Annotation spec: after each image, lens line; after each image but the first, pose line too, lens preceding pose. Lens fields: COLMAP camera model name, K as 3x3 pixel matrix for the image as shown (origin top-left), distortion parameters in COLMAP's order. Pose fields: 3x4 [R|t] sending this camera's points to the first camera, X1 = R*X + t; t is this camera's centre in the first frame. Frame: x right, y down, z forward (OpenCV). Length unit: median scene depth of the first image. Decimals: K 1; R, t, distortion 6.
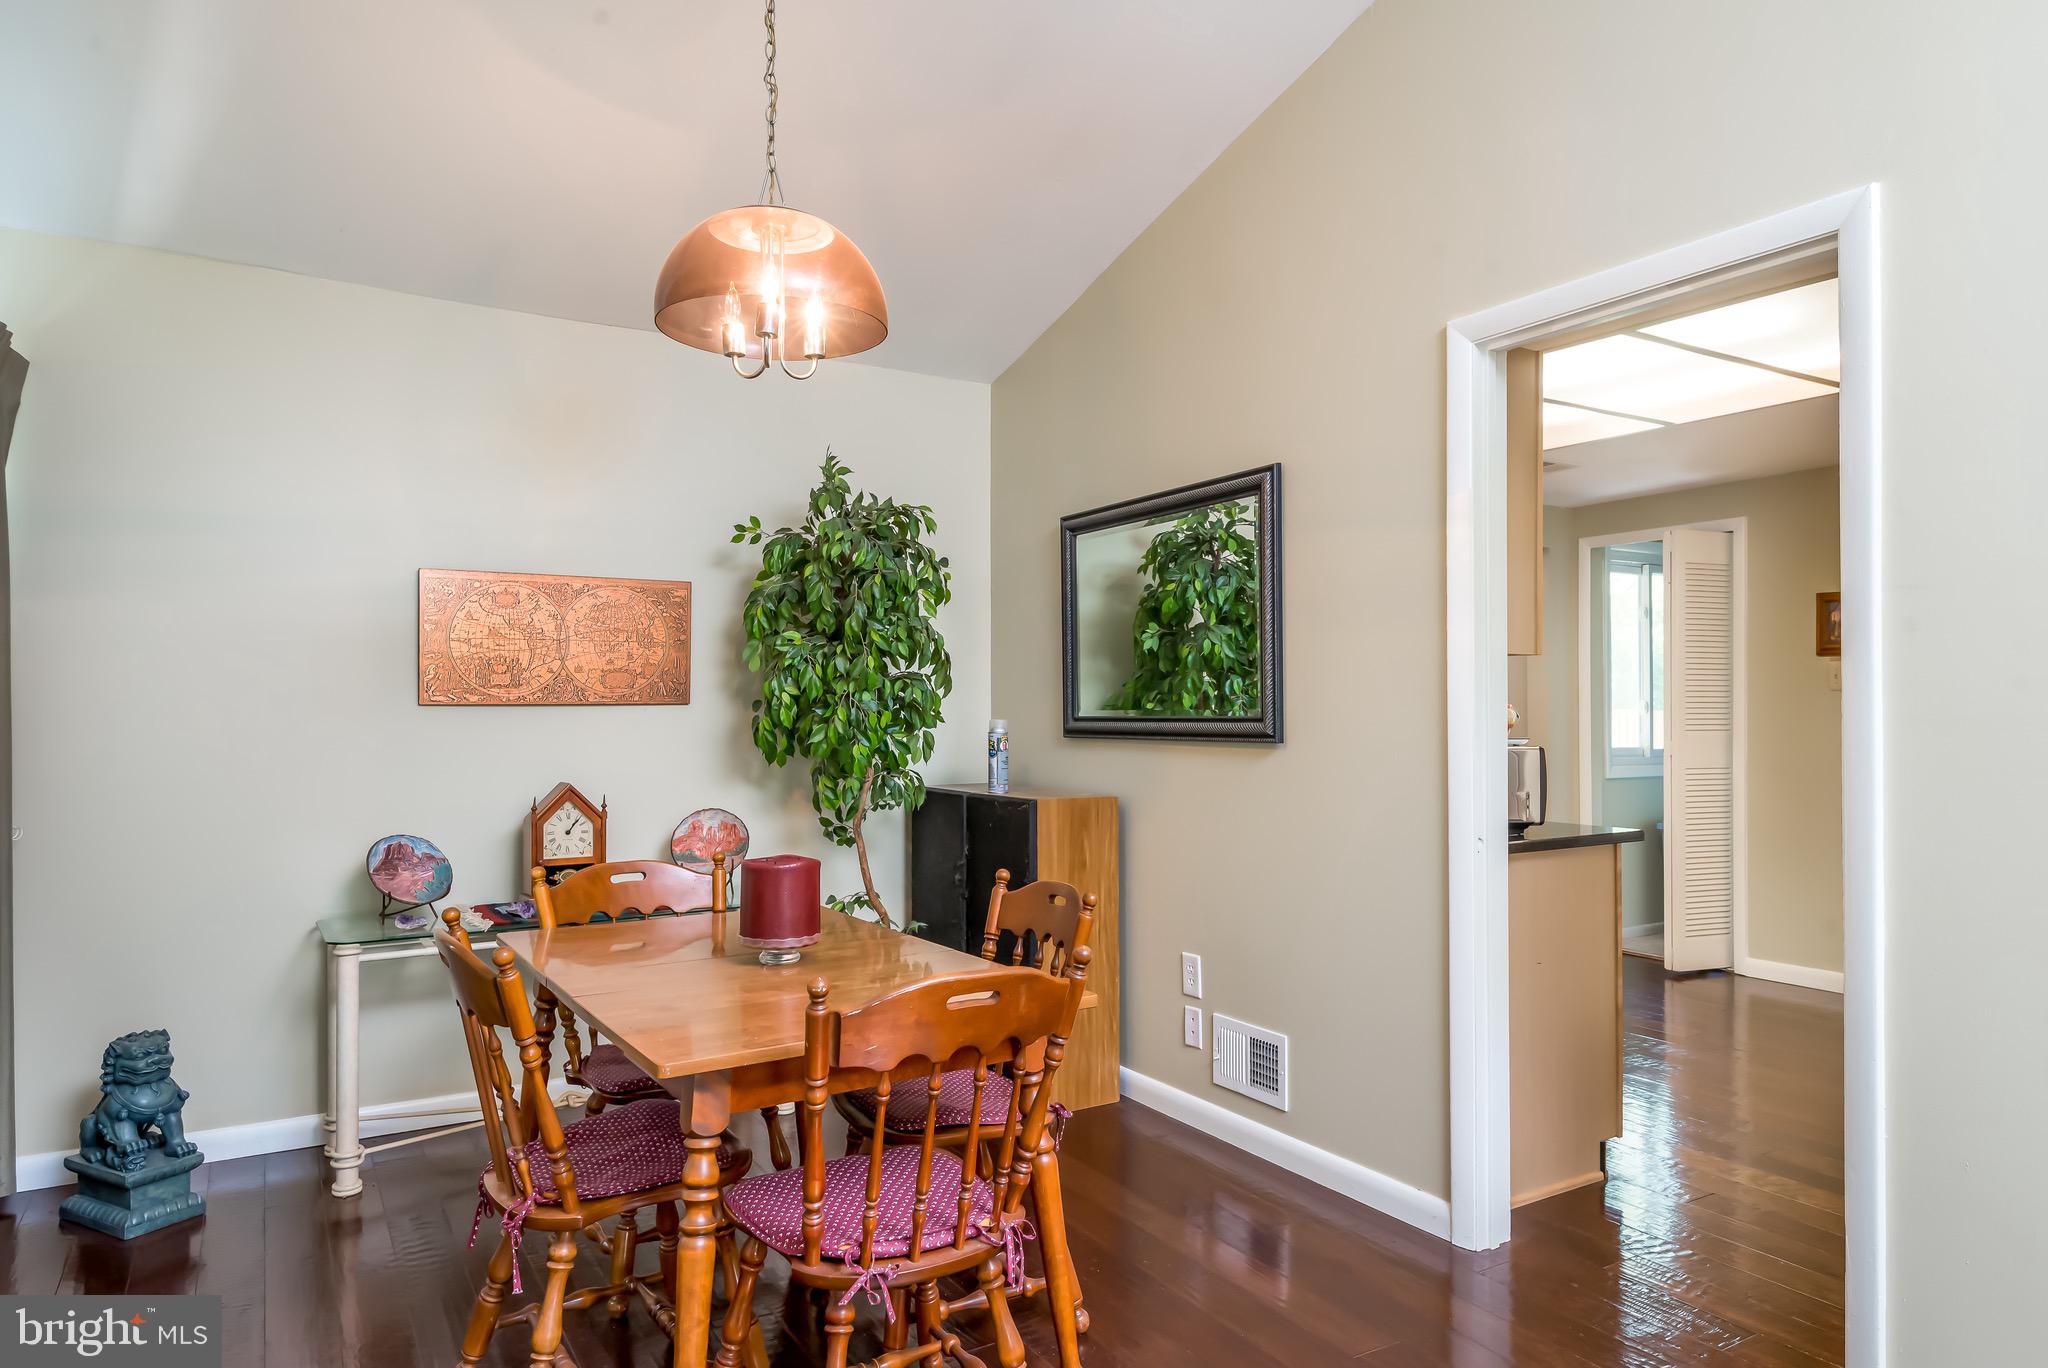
lens RADIAL K [[1280.8, 0, 1031.9], [0, 1280.8, 694.4], [0, 0, 1]] dist [0.001535, -0.000886]
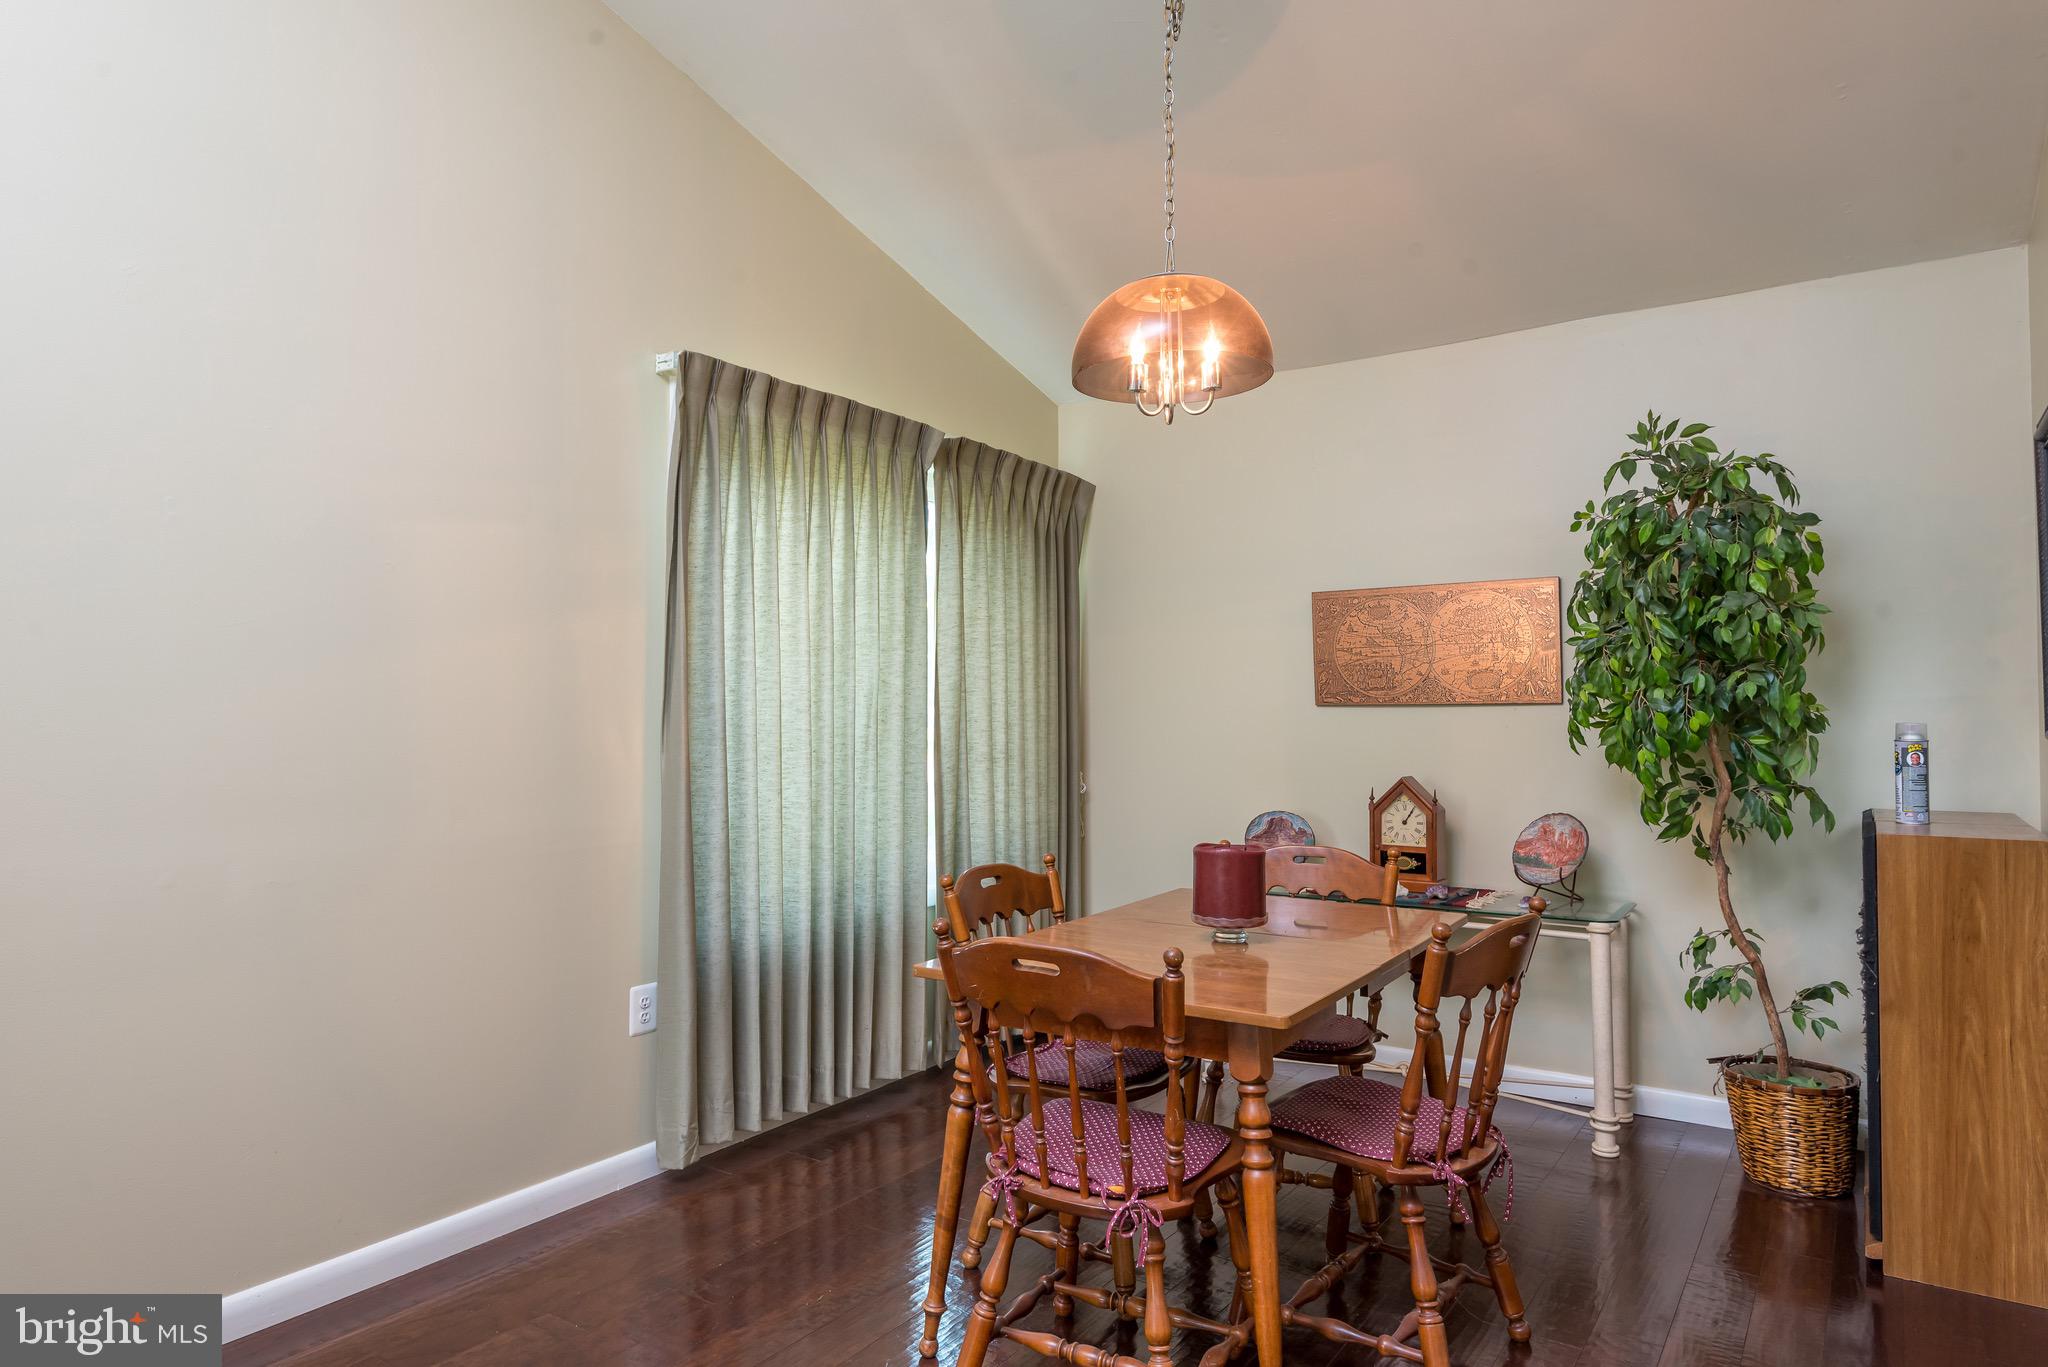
lens RADIAL K [[1280.8, 0, 1031.6], [0, 1280.8, 679.7], [0, 0, 1]] dist [0.001535, -0.000886]
pose [[0.368689, -0.021701, -0.929299, 0.507775], [0.012118, 0.999755, -0.018539, 0.002914], [0.929474, -0.004426, 0.368862, 0.291181]]
